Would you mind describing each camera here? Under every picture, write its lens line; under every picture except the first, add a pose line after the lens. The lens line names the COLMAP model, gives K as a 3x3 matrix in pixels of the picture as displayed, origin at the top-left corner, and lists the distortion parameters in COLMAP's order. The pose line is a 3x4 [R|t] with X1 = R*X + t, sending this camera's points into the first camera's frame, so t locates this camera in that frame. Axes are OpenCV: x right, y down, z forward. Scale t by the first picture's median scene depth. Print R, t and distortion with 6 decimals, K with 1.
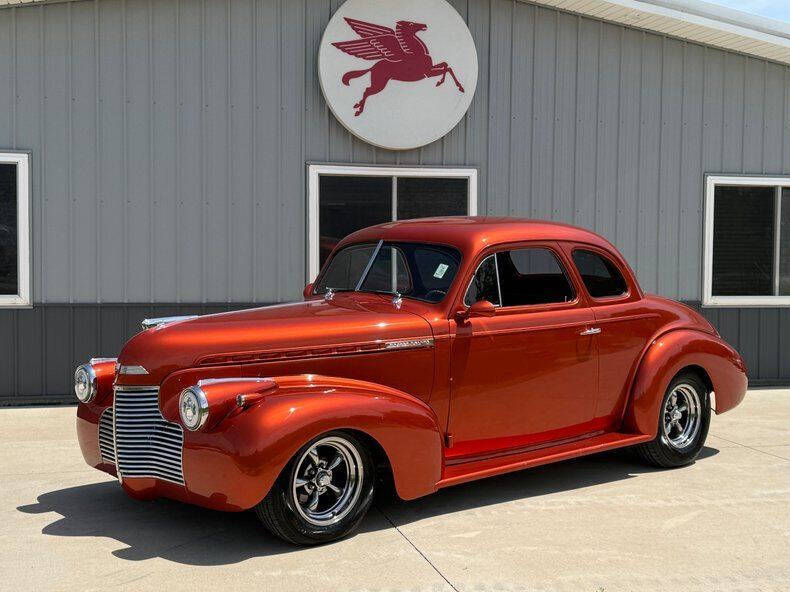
lens RADIAL K [[1084.1, 0, 395.0], [0, 1084.1, 296.0], [0, 0, 1]] dist [0.133467, -0.066264]
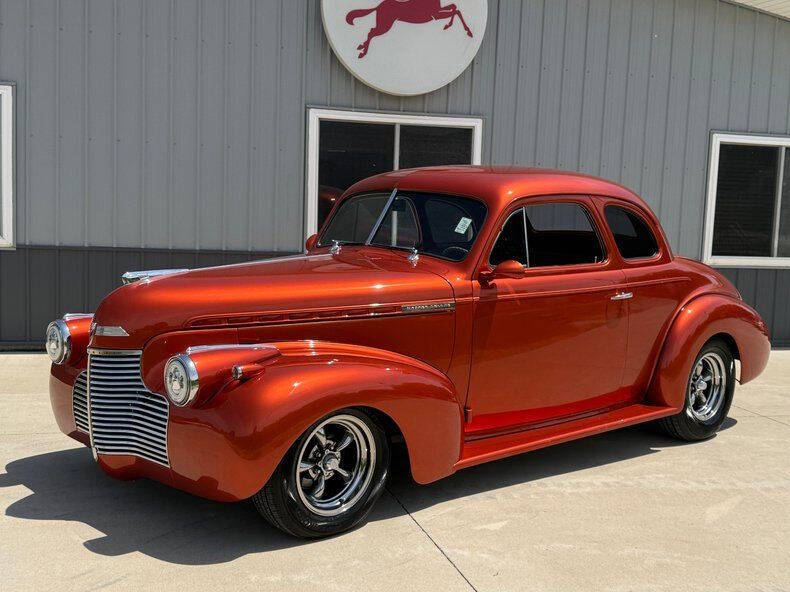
lens RADIAL K [[986.3, 0, 403.0], [0, 986.3, 299.4], [0, 0, 1]] dist [0.187030, -0.470755]
pose [[0.999194, 0.026060, 0.030541, -0.028571], [-0.027749, 0.998029, 0.056282, -0.006329], [-0.029014, -0.057084, 0.997948, 0.172341]]
